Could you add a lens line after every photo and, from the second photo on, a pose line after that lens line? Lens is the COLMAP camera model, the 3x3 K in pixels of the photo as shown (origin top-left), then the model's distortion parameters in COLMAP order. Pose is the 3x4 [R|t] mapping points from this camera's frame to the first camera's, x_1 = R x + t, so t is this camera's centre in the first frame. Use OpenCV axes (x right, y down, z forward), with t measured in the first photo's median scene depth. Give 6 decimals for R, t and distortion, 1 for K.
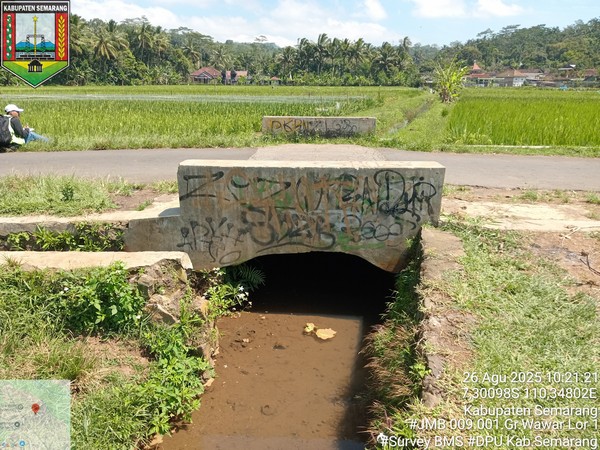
lens RADIAL K [[453.5, 0, 302.7], [0, 453.5, 225.3], [0, 0, 1]] dist [0.037940, -0.074500]
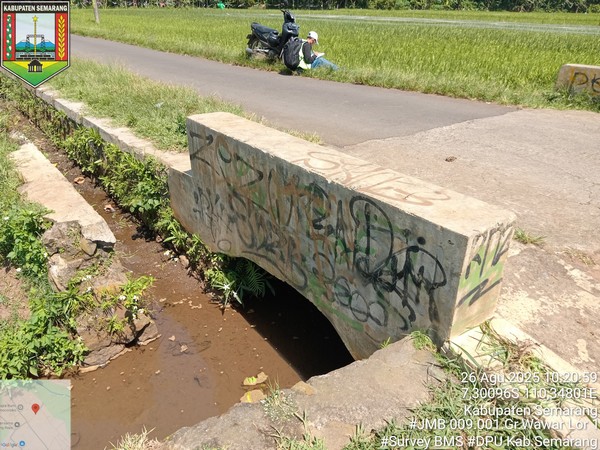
lens RADIAL K [[453.5, 0, 301.3], [0, 453.5, 221.6], [0, 0, 1]] dist [0.037940, -0.074500]
pose [[0.639494, 0.334498, -0.692213, 0.481463], [-0.238150, 0.942287, 0.235330, -0.194347], [0.730980, 0.014359, 0.682247, 0.590763]]
